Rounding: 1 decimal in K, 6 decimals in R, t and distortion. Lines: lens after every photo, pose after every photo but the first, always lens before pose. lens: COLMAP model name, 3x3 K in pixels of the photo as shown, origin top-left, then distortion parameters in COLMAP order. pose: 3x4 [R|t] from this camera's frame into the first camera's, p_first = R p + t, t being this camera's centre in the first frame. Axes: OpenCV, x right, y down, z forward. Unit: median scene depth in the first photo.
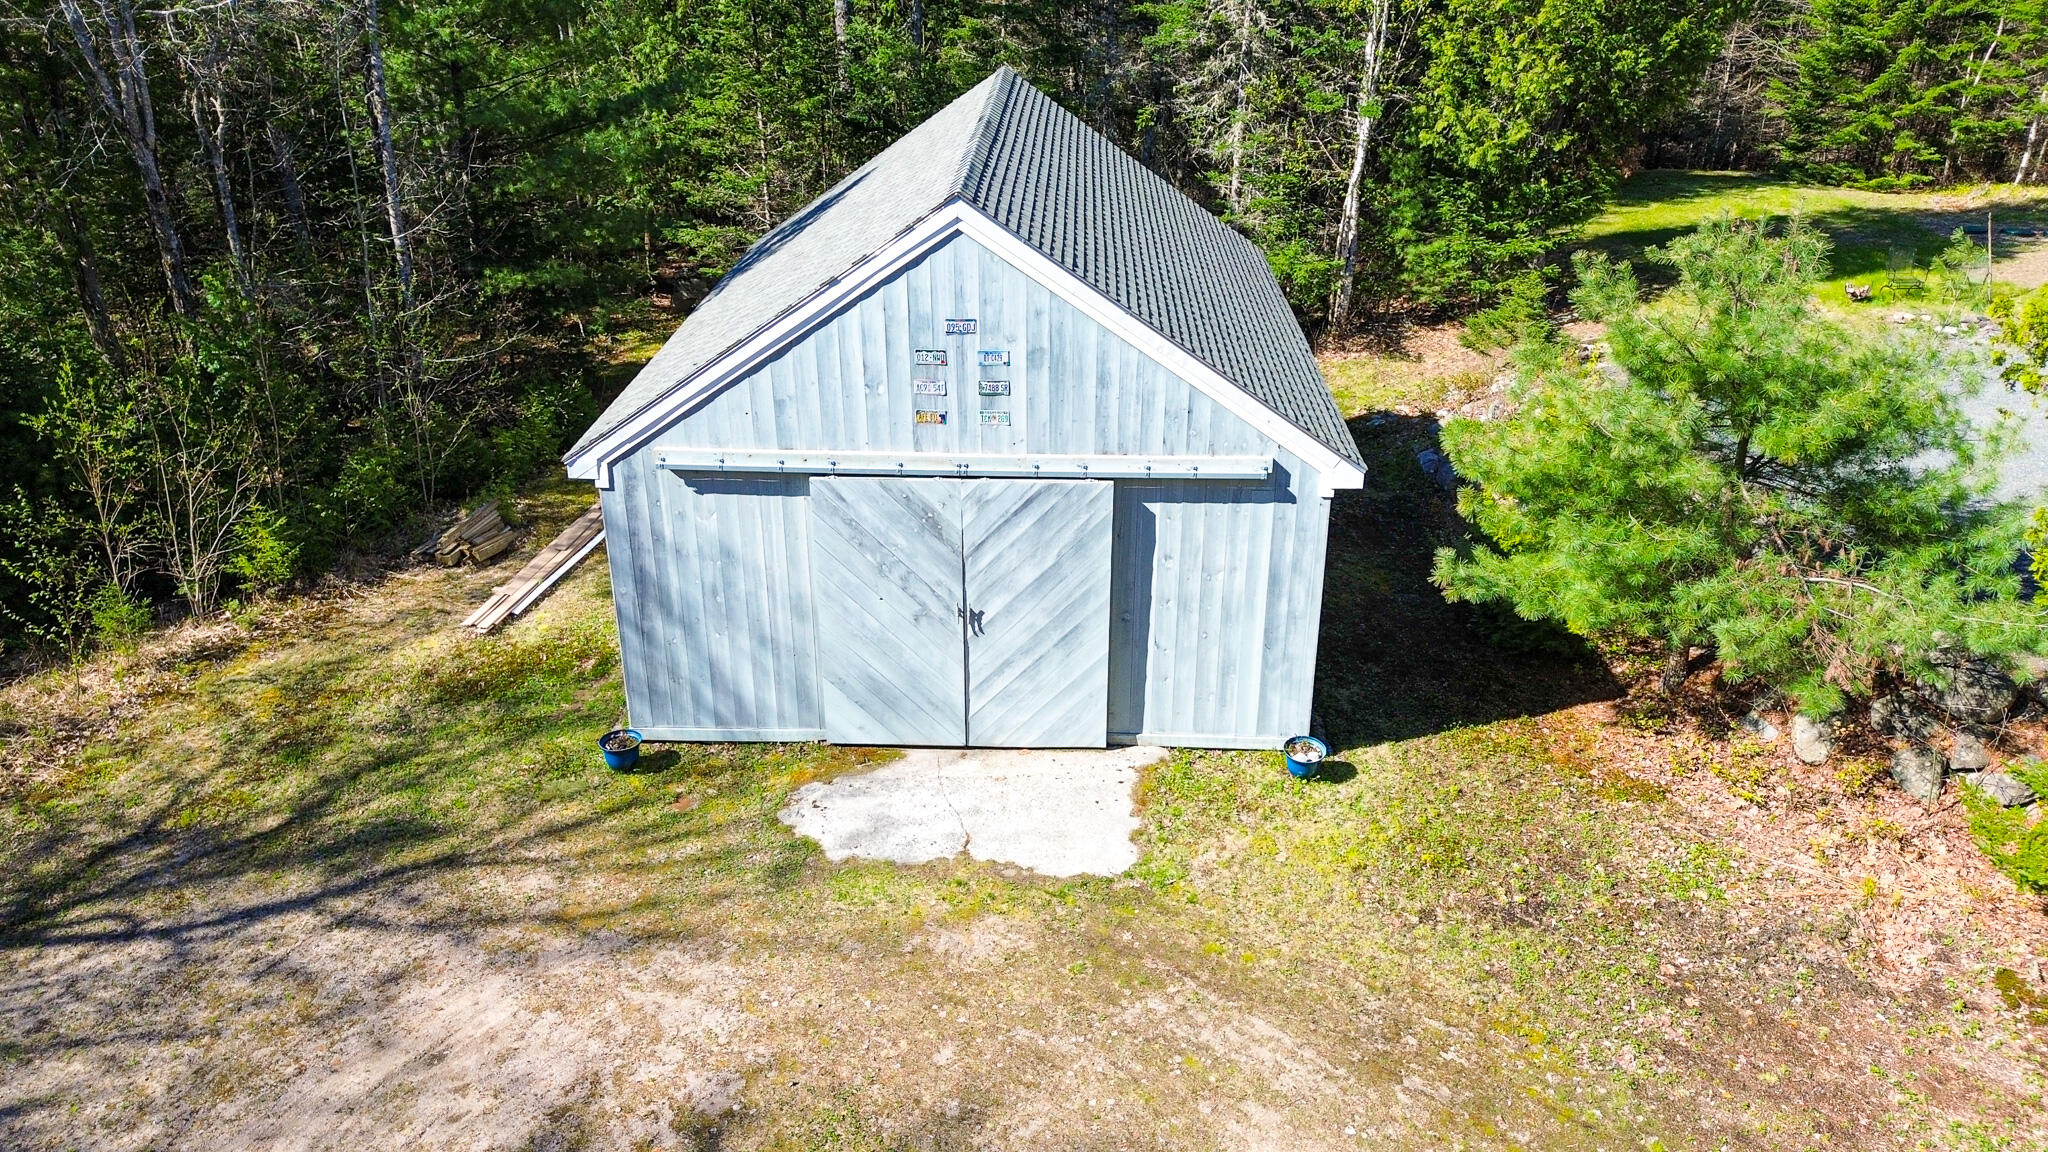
lens RADIAL K [[1447.7, 0, 1032.0], [0, 1447.7, 567.1], [0, 0, 1]] dist [0.084398, -0.085163]
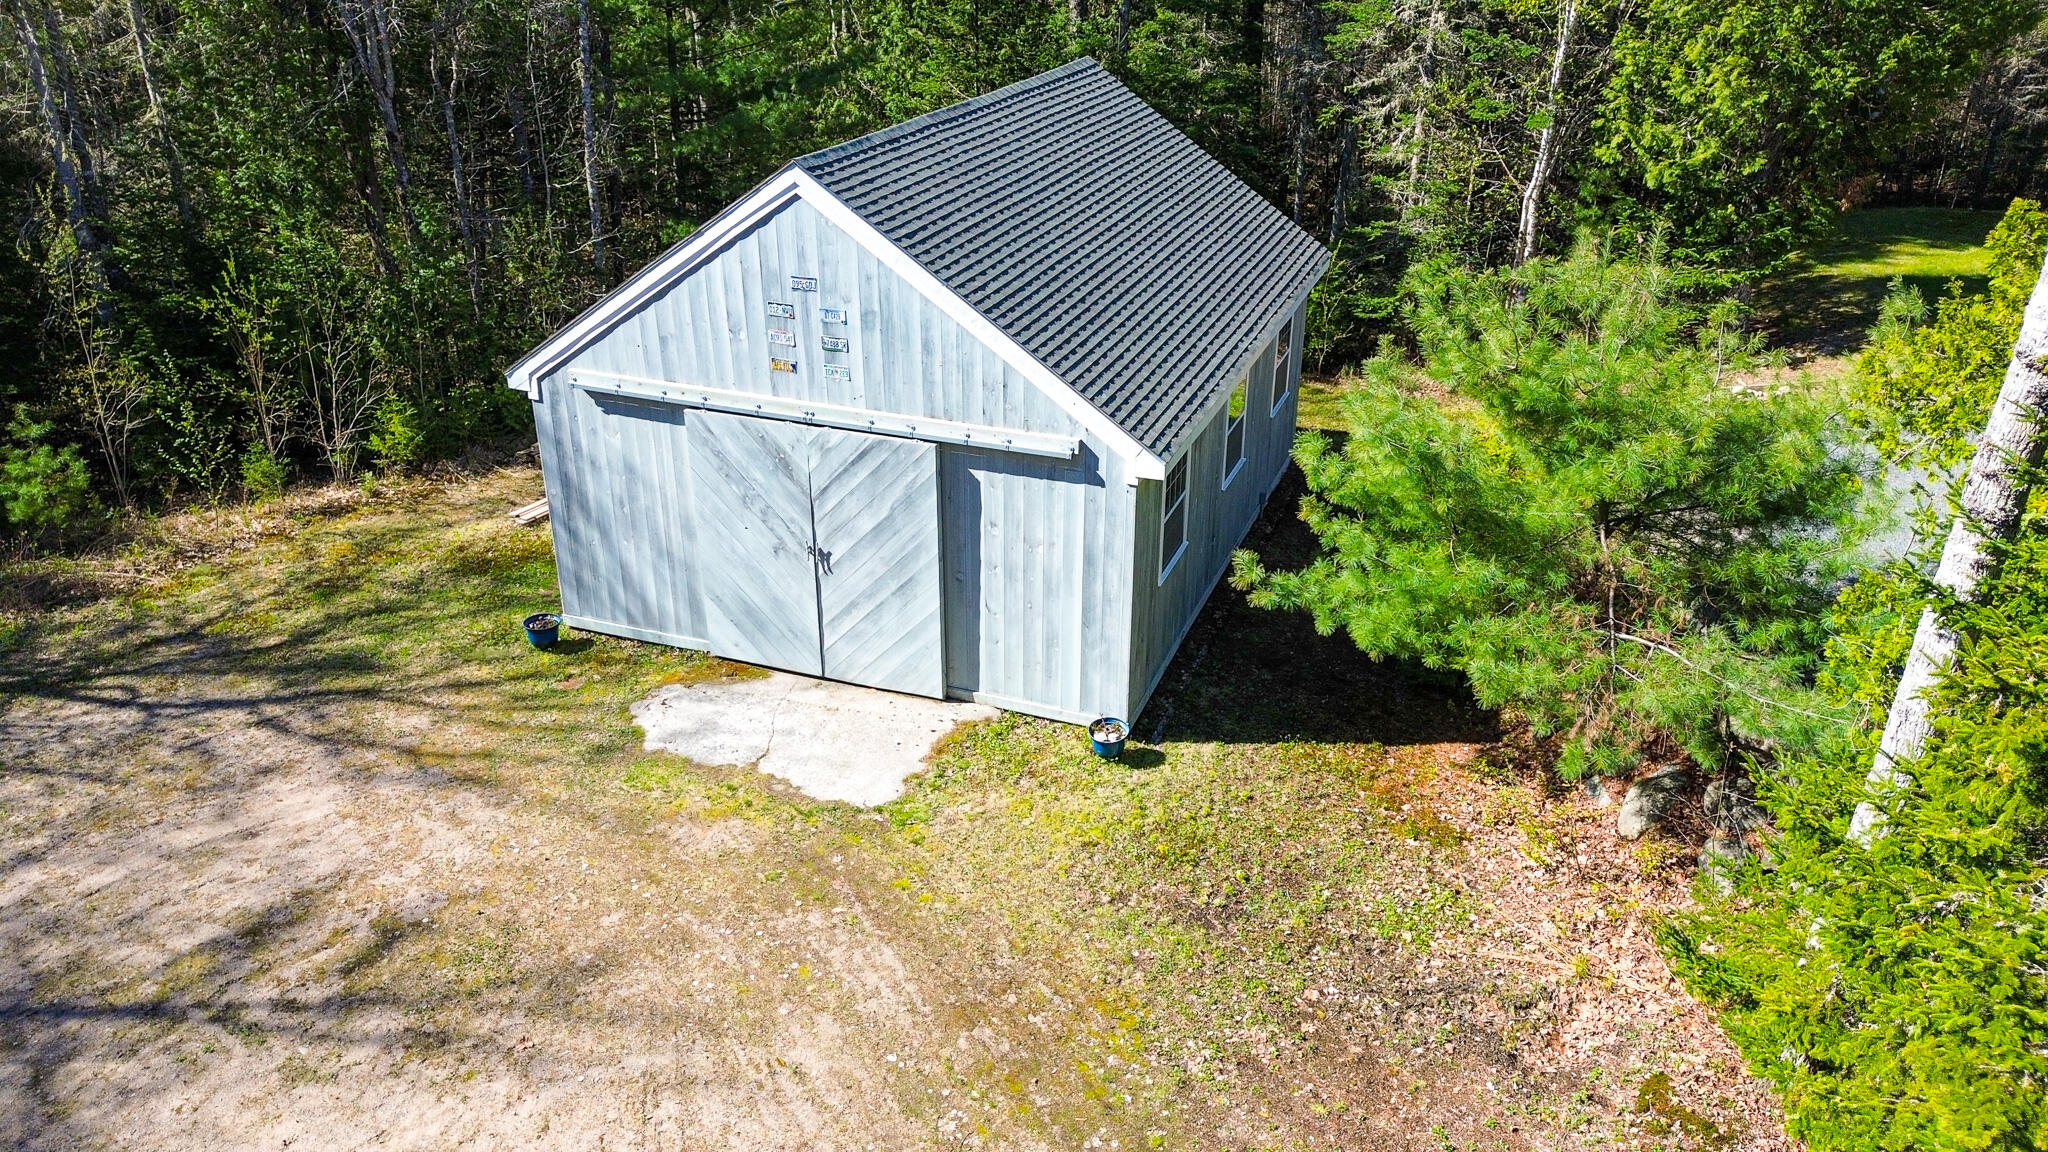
lens RADIAL K [[1447.7, 0, 1032.0], [0, 1447.7, 567.1], [0, 0, 1]] dist [0.084398, -0.085163]
pose [[0.947301, 0.139955, -0.288154, 0.427164], [-0.139440, 0.989977, 0.022420, -0.003697], [0.288404, 0.018942, 0.957322, 0.007733]]
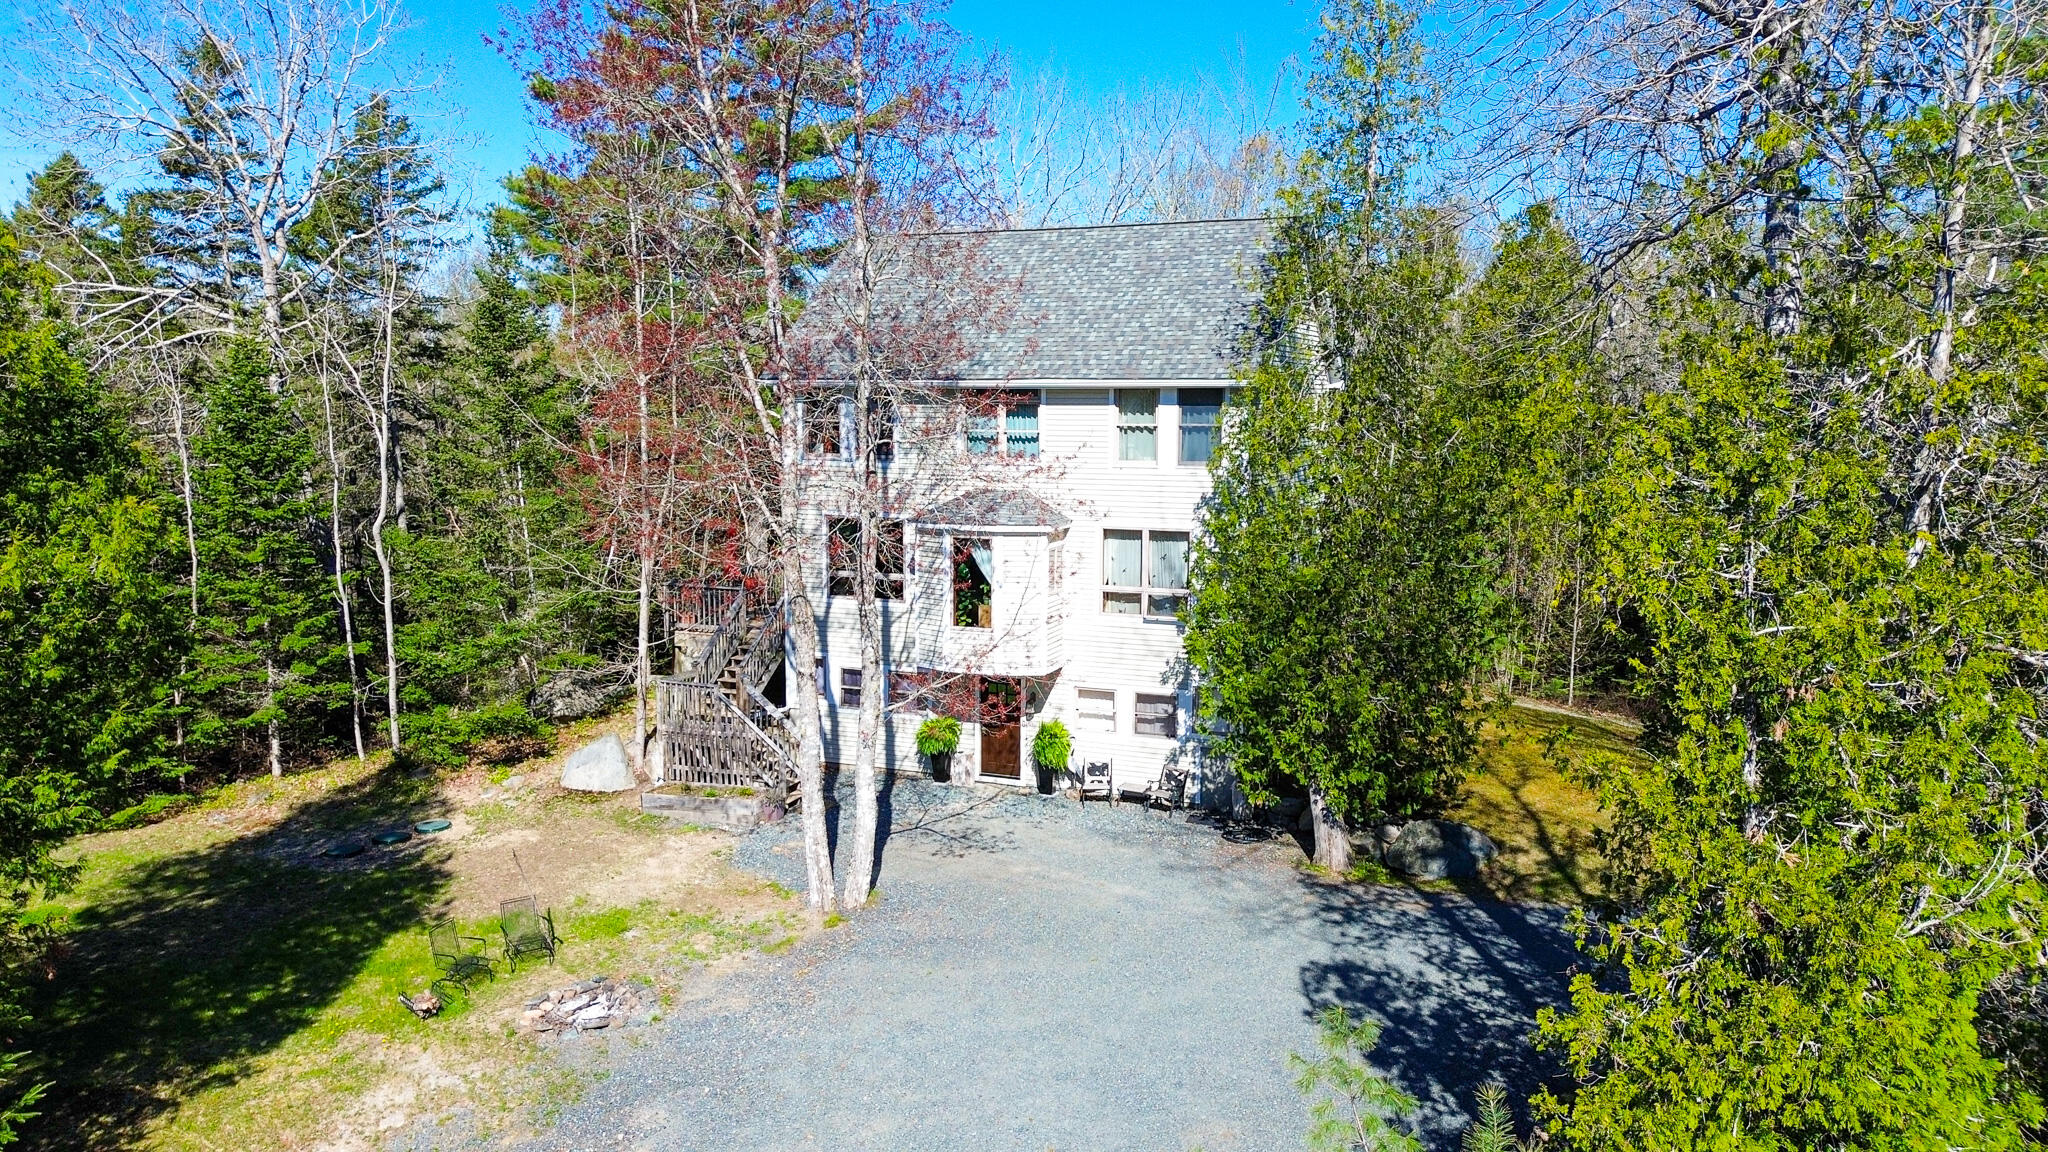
lens RADIAL K [[1447.7, 0, 1032.0], [0, 1447.7, 567.1], [0, 0, 1]] dist [0.084398, -0.085163]
pose [[0.260925, -0.118046, 0.958115, -0.004330], [0.412418, 0.910995, -0.000074, -0.486285], [-0.872829, 0.395163, 0.286385, 0.882813]]
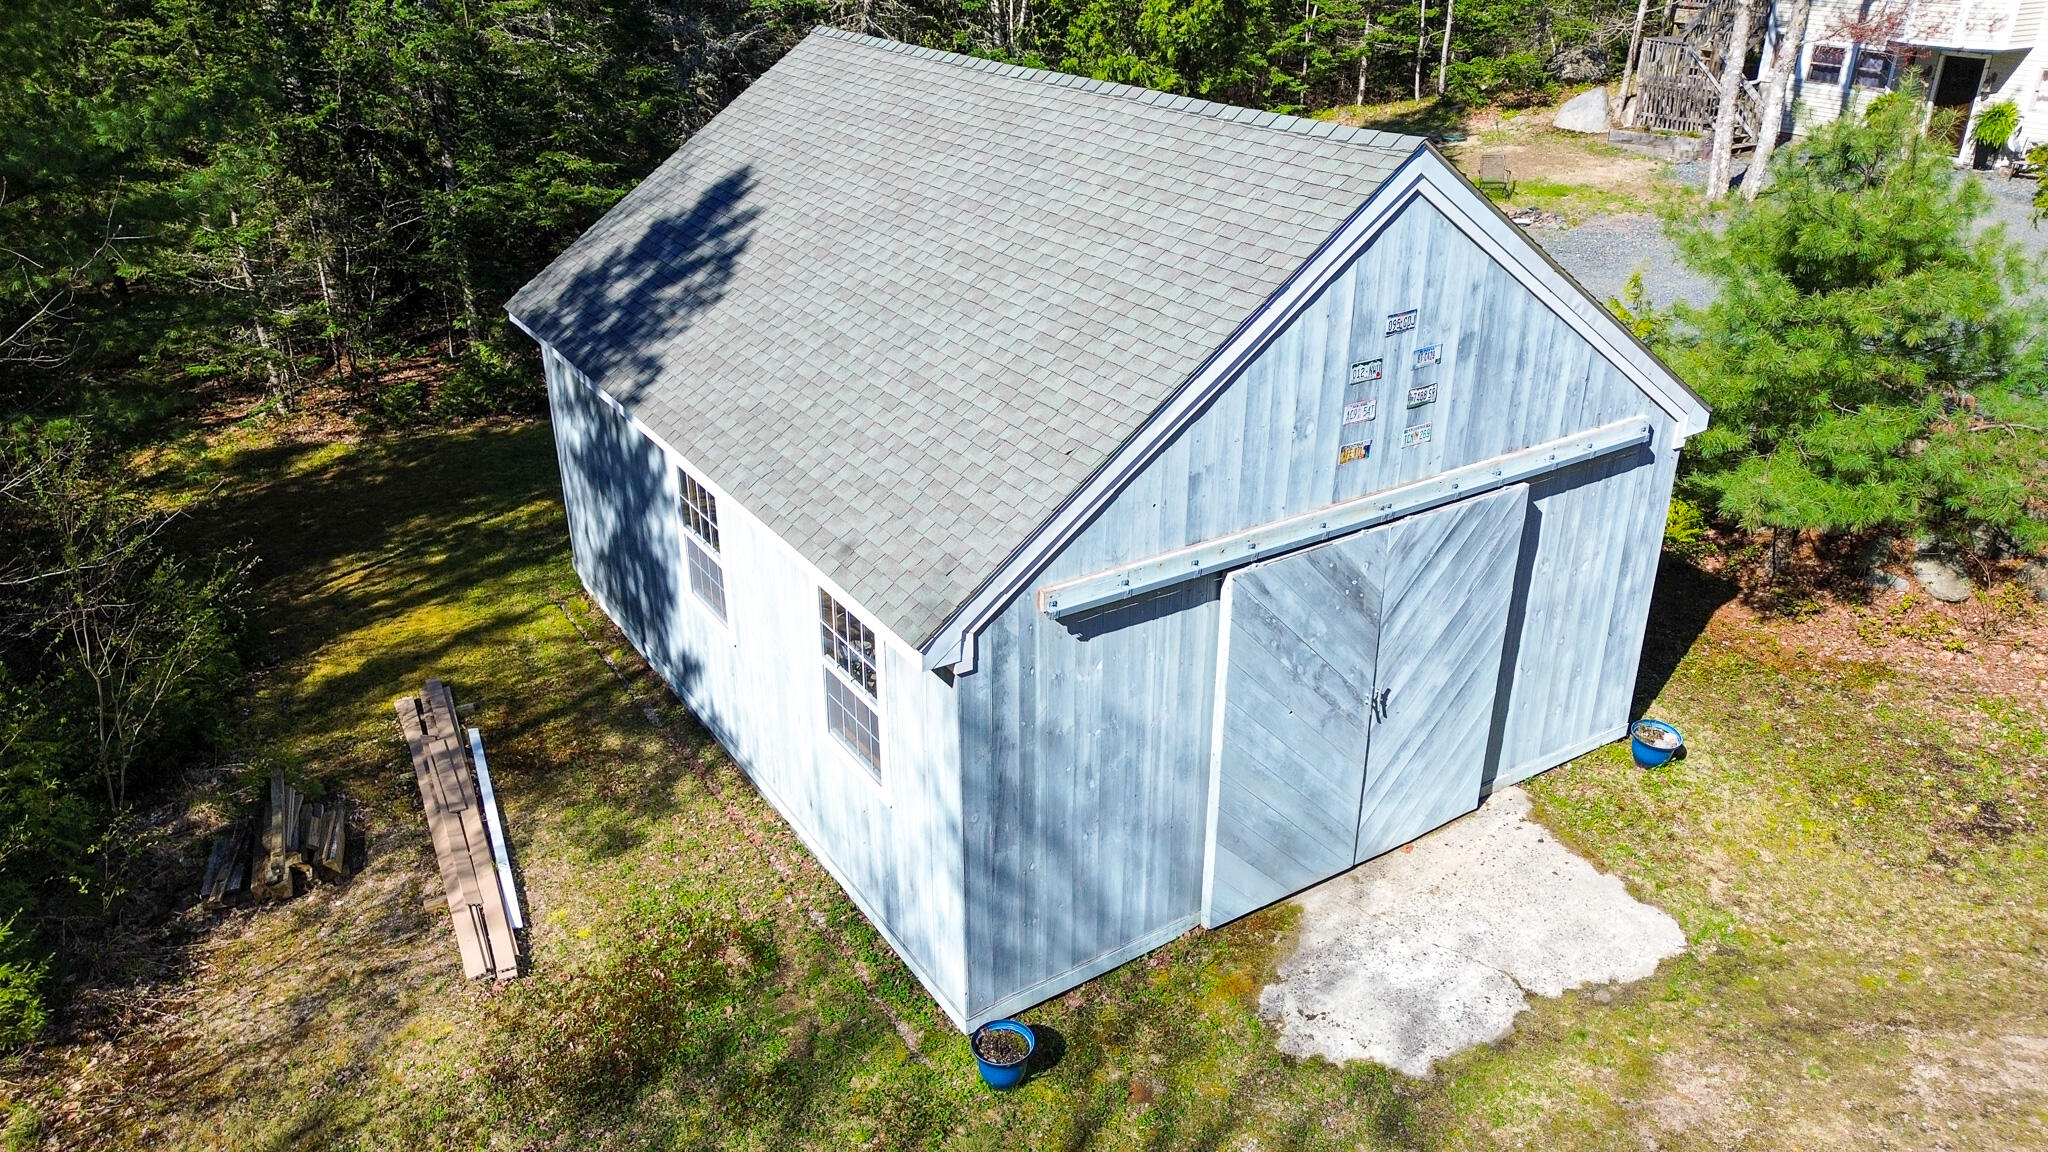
lens RADIAL K [[1447.7, 0, 1032.0], [0, 1447.7, 567.1], [0, 0, 1]] dist [0.084398, -0.085163]
pose [[0.822131, -0.247754, 0.512561, -0.575842], [0.247098, 0.966401, 0.070786, -0.134737], [-0.512878, 0.068458, 0.855728, 0.438027]]
